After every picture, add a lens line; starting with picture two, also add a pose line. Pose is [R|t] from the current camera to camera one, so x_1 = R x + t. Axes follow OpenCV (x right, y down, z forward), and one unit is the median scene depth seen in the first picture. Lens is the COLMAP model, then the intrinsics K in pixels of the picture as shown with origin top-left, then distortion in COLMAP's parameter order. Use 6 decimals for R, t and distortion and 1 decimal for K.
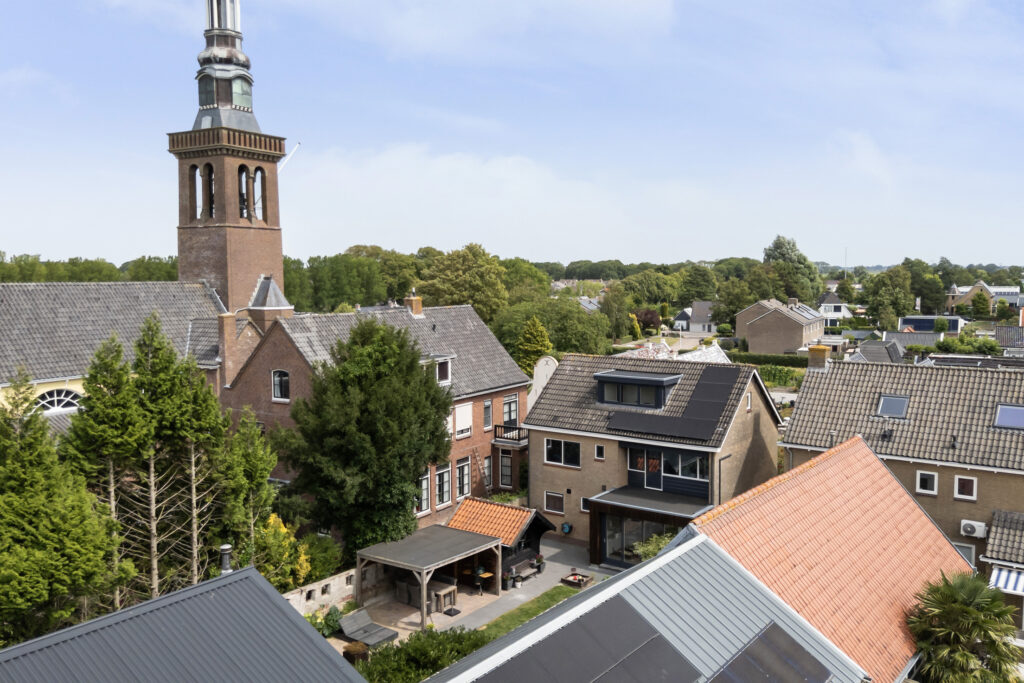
lens RADIAL K [[874.7, 0, 512.0], [0, 874.7, 341.5], [0, 0, 1]] dist [0.101036, -0.105653]
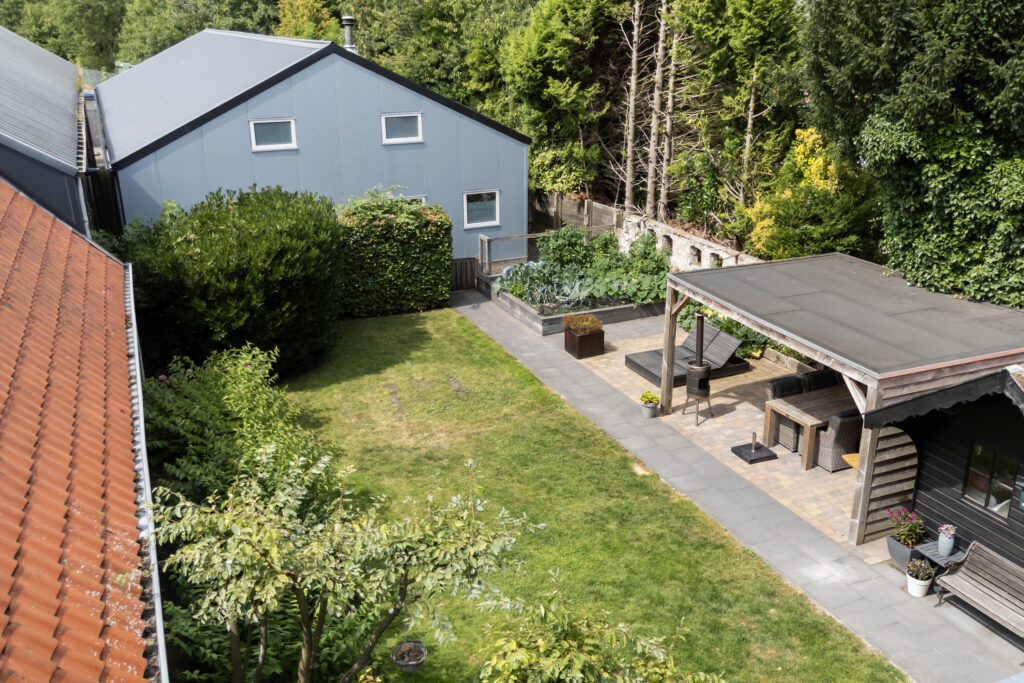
lens RADIAL K [[886.5, 0, 512.0], [0, 886.5, 341.5], [0, 0, 1]] dist [0.088357, -0.110761]
pose [[-0.498000, 0.301765, -0.812978, 0.288419], [-0.062697, 0.922517, 0.380830, 0.110858], [0.864907, 0.240625, -0.440494, 1.038555]]
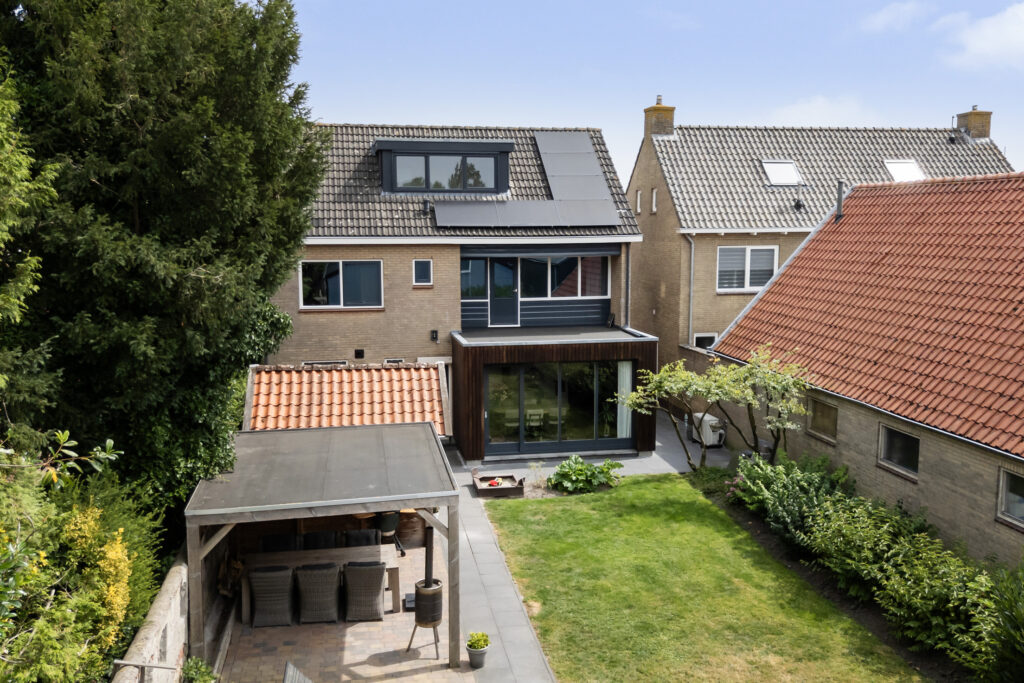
lens RADIAL K [[886.5, 0, 512.0], [0, 886.5, 341.5], [0, 0, 1]] dist [0.088357, -0.110761]
pose [[0.685620, -0.093065, 0.721986, -0.317140], [0.057189, 0.995615, 0.074028, 0.153229], [-0.725710, -0.009466, 0.687936, 0.664609]]
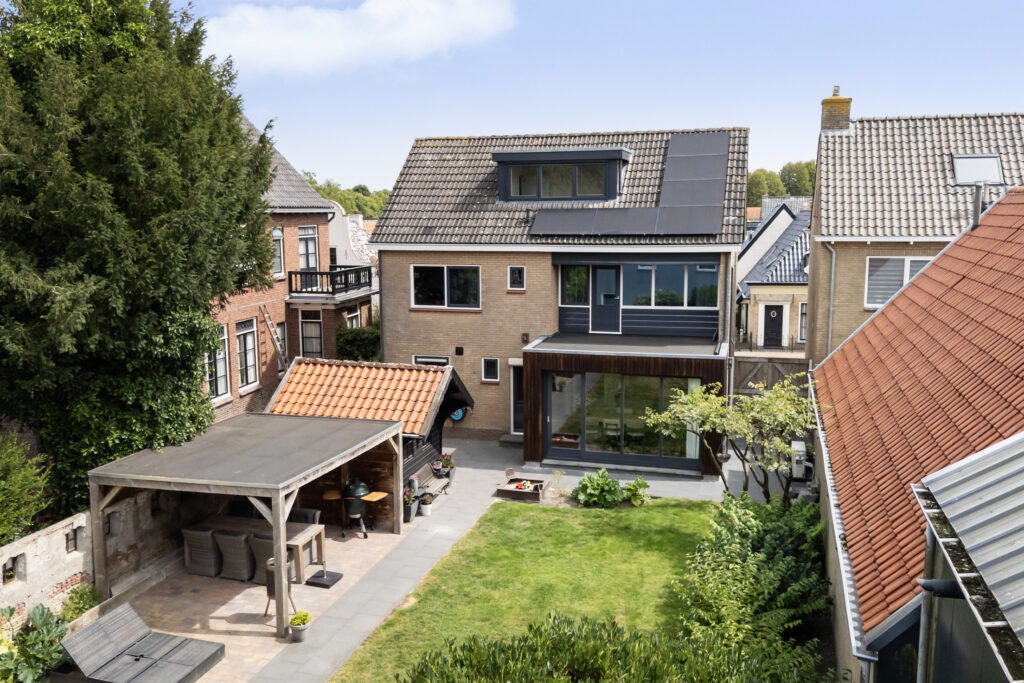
lens RADIAL K [[886.5, 0, 512.0], [0, 886.5, 341.5], [0, 0, 1]] dist [0.088357, -0.110761]
pose [[0.937610, -0.050846, 0.343951, -0.126766], [0.027582, 0.997009, 0.072199, 0.146467], [-0.346594, -0.058208, 0.936208, 0.517029]]
